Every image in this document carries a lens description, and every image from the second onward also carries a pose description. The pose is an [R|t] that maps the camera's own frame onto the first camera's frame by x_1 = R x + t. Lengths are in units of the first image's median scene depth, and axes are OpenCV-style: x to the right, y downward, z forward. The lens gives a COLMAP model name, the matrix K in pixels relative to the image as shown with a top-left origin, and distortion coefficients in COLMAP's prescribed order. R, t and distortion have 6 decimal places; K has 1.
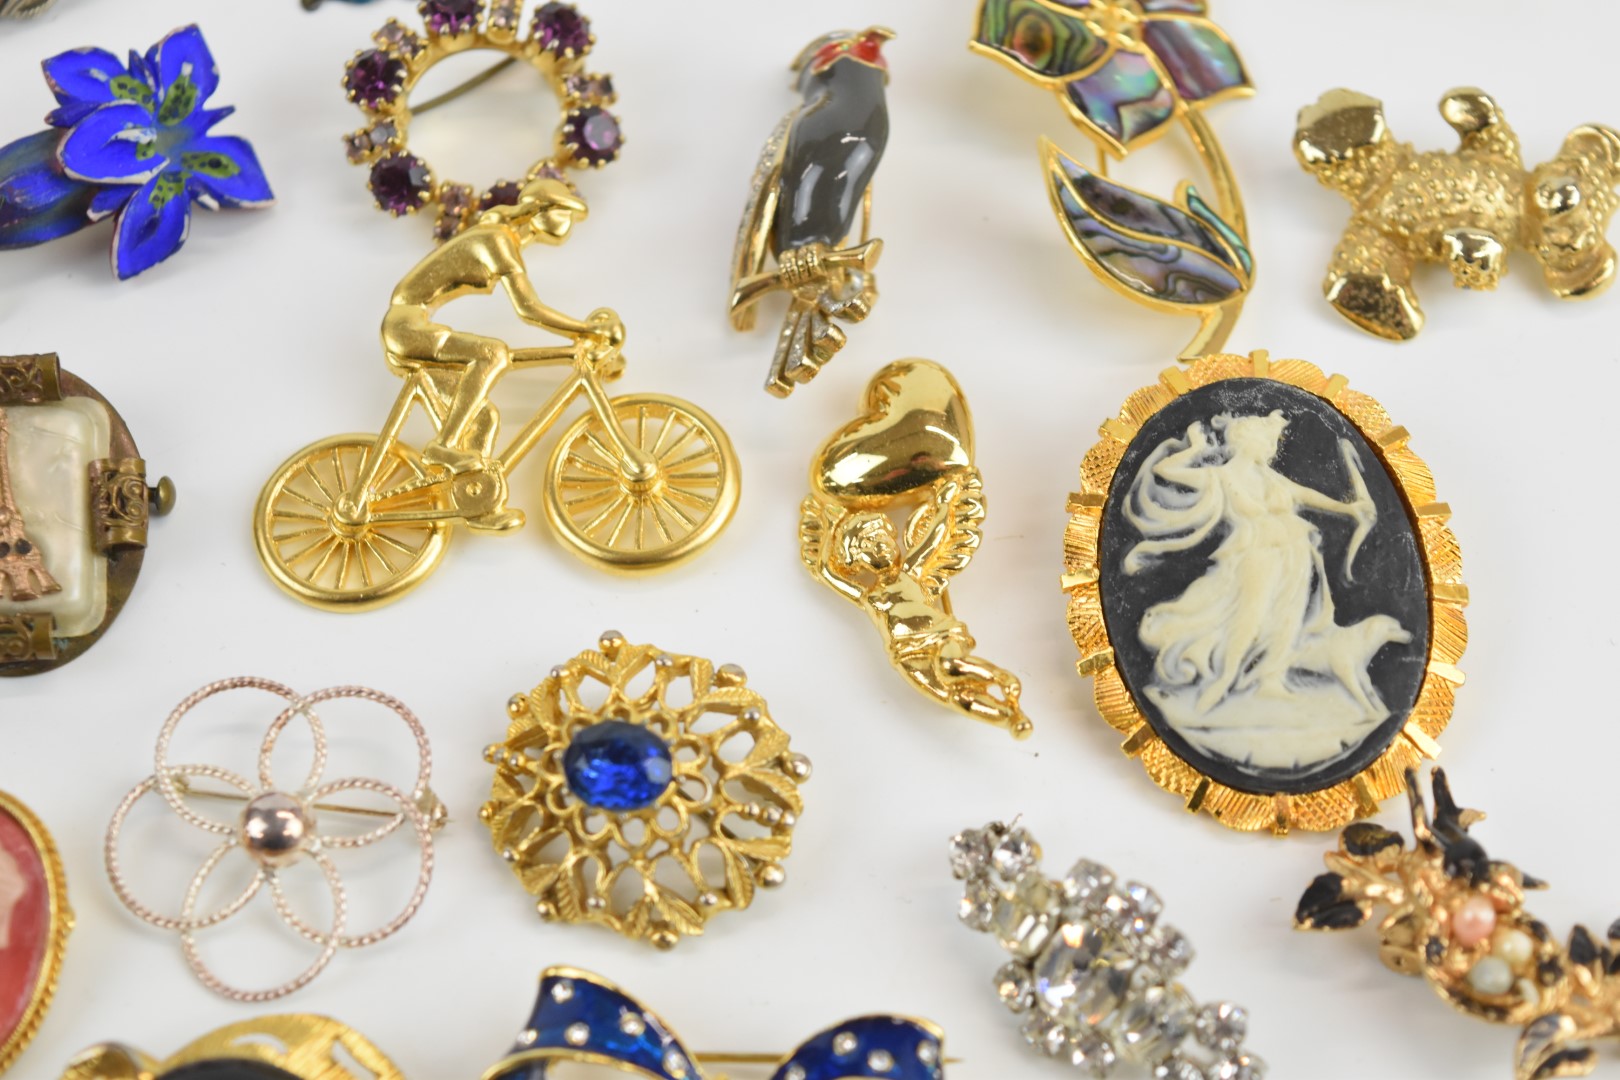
lens RADIAL K [[3512.0, 0, 810.0], [0, 3512.0, 540.0], [0, 0, 1]] dist [0.057043, 0.182355]
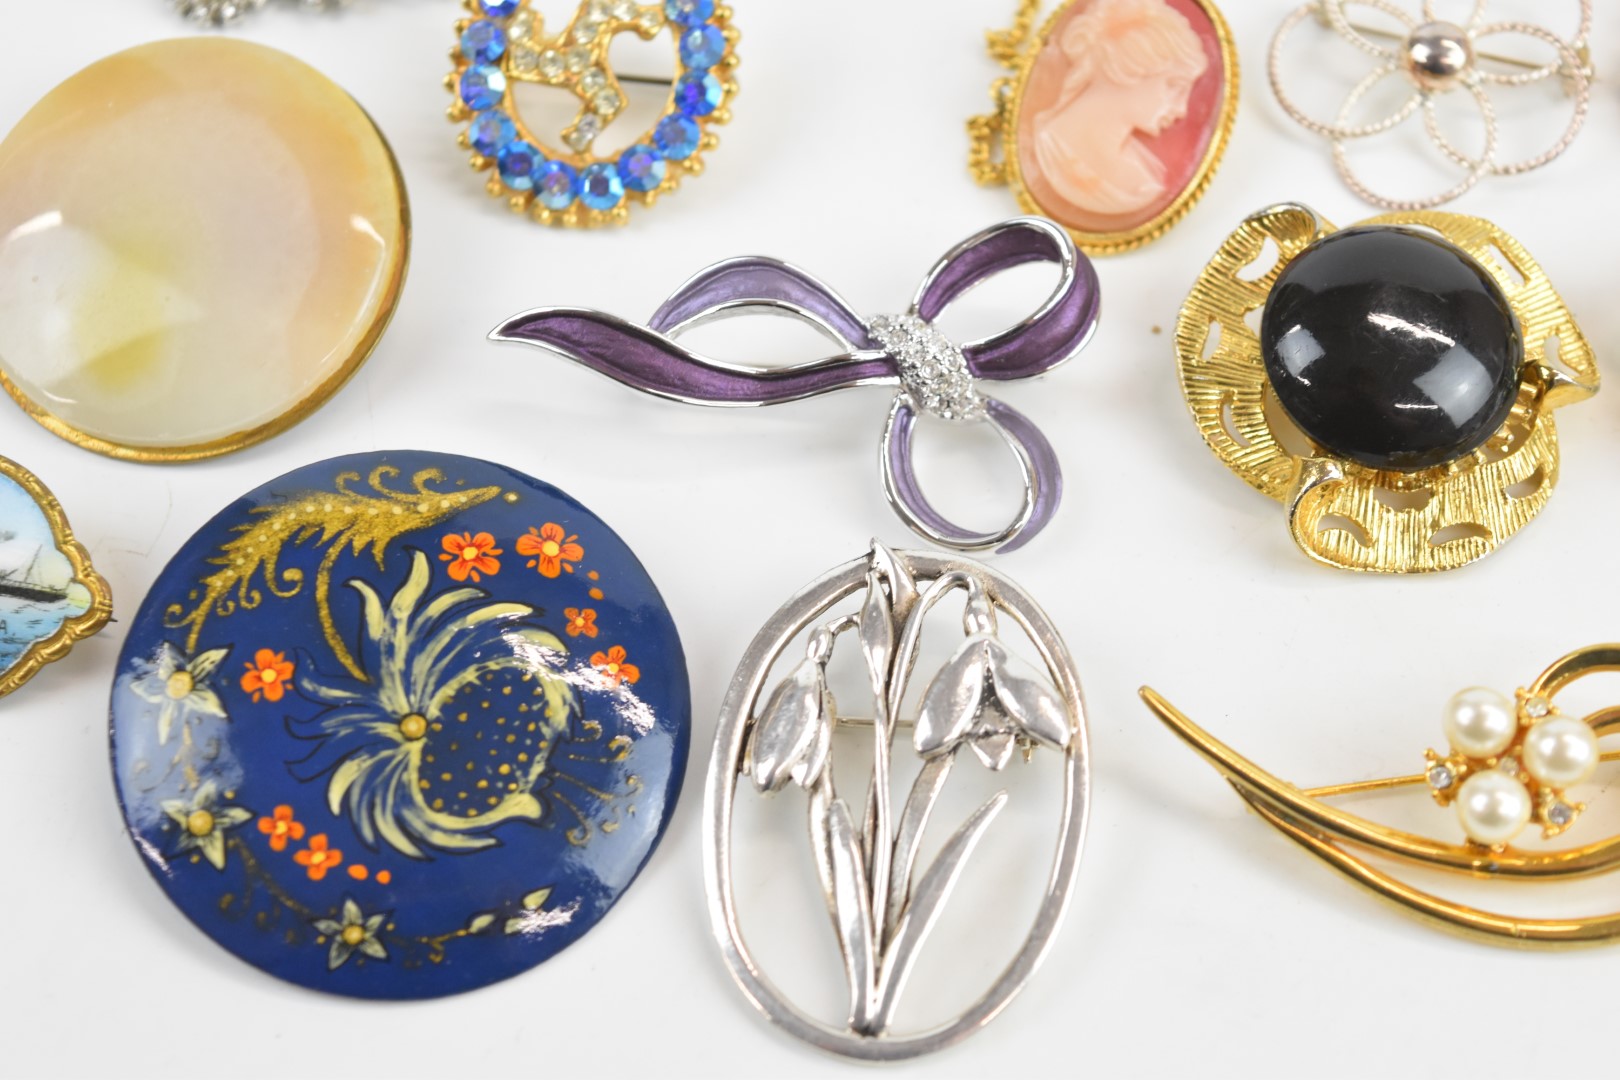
lens RADIAL K [[3512.0, 0, 810.0], [0, 3512.0, 540.0], [0, 0, 1]] dist [0.057043, 0.182355]
pose [[0.981394, 0.156355, -0.111437, -0.184609], [-0.153110, 0.987510, 0.037160, 0.201899], [0.115855, -0.019407, 0.993077, -0.062697]]
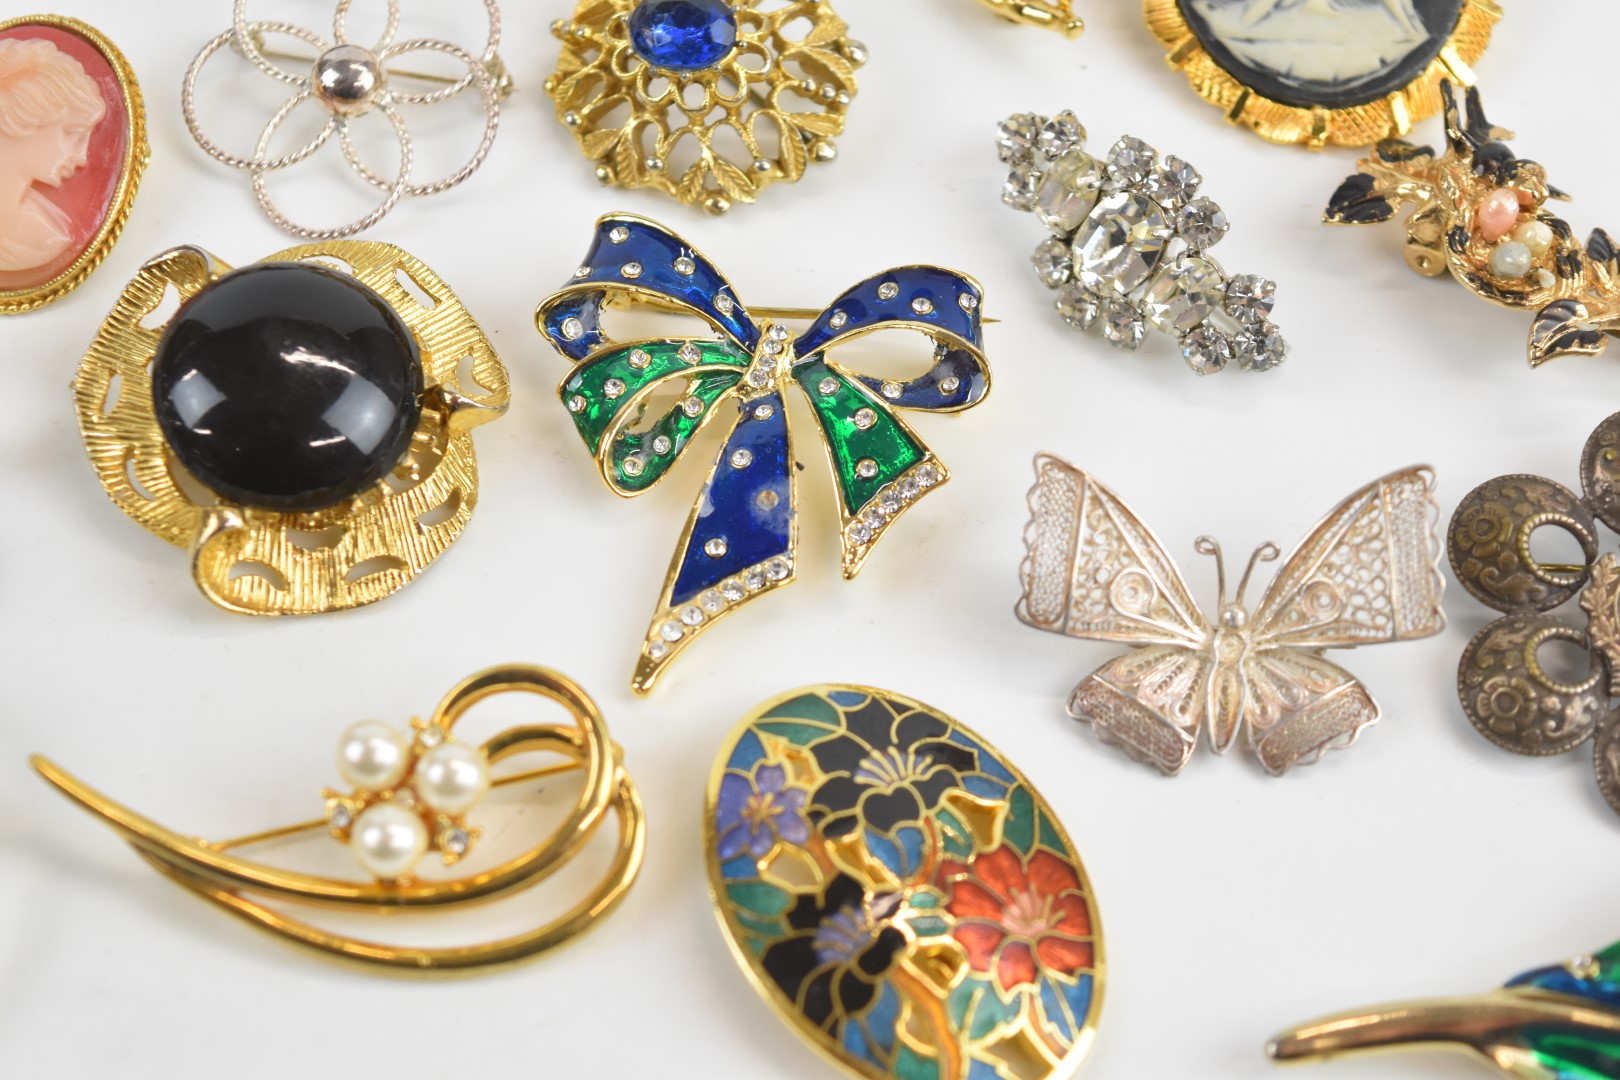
lens RADIAL K [[3512.0, 0, 810.0], [0, 3512.0, 540.0], [0, 0, 1]] dist [0.057043, 0.182355]
pose [[0.998314, 0.057859, 0.004658, -0.012357], [-0.058000, 0.997514, 0.040030, 0.158246], [-0.002331, -0.040233, 0.999188, -0.038053]]
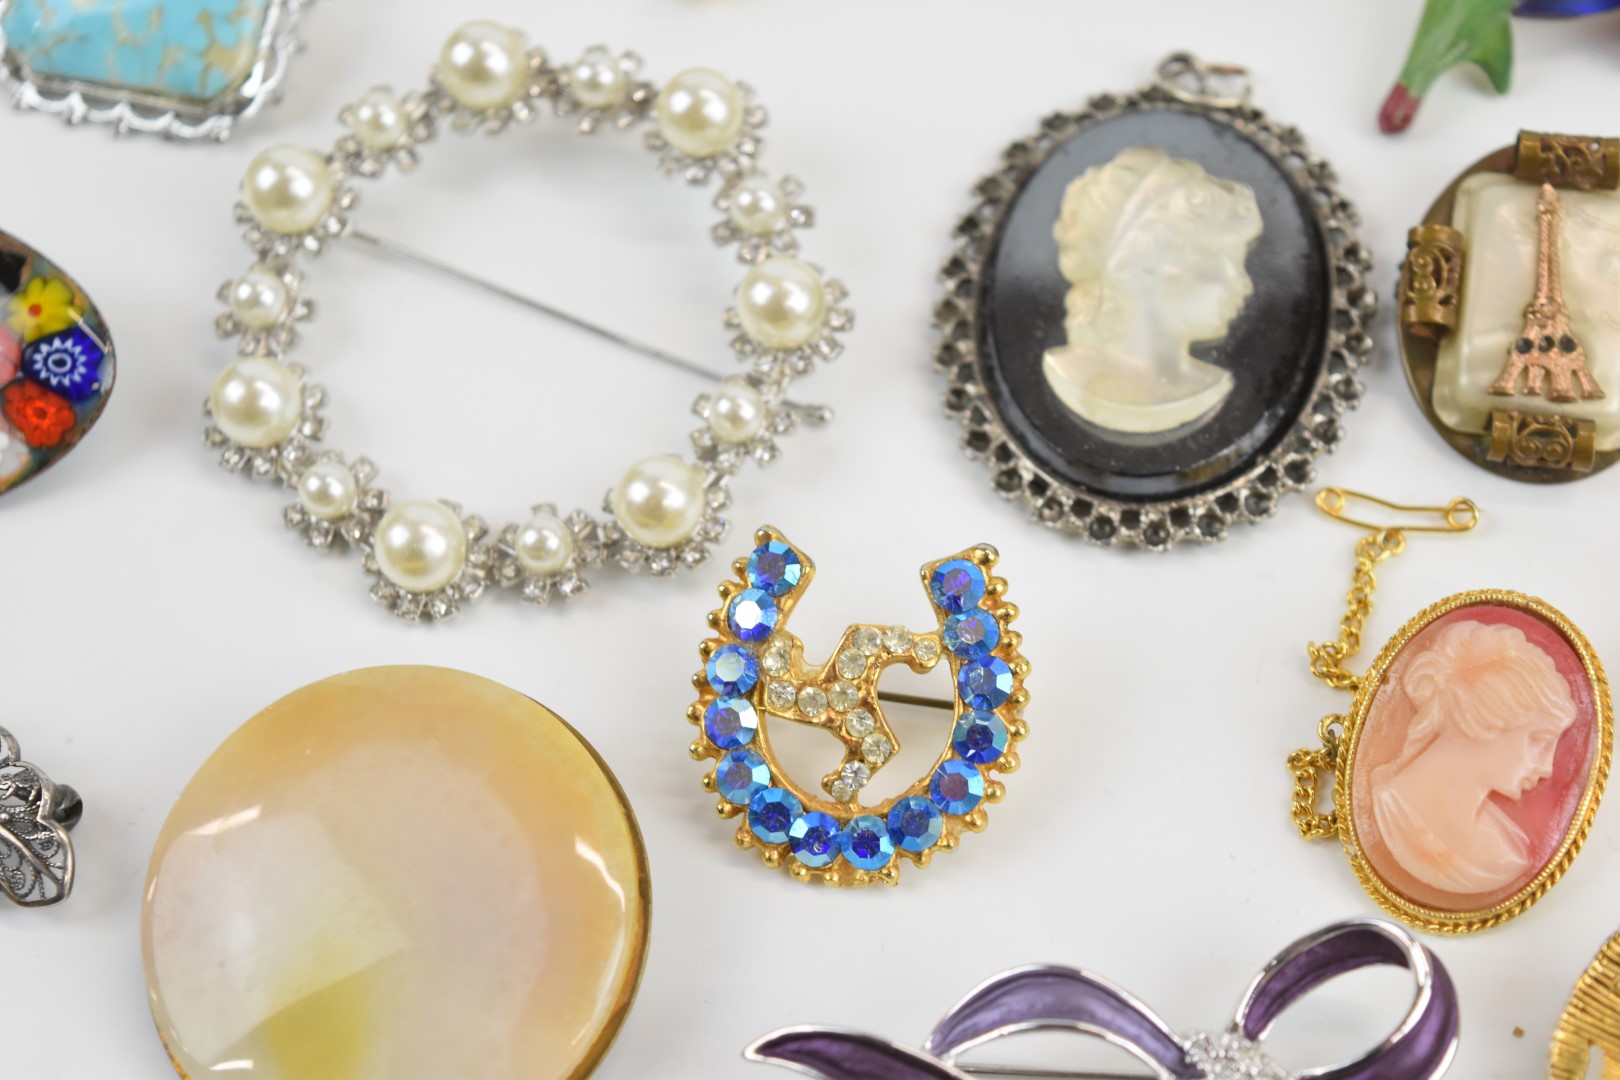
lens RADIAL K [[3512.0, 0, 810.0], [0, 3512.0, 540.0], [0, 0, 1]] dist [0.057043, 0.182355]
pose [[0.975115, 0.164812, -0.148284, -0.266546], [-0.158947, 0.985987, 0.050652, 0.036239], [0.154555, -0.025822, 0.987647, 0.067353]]
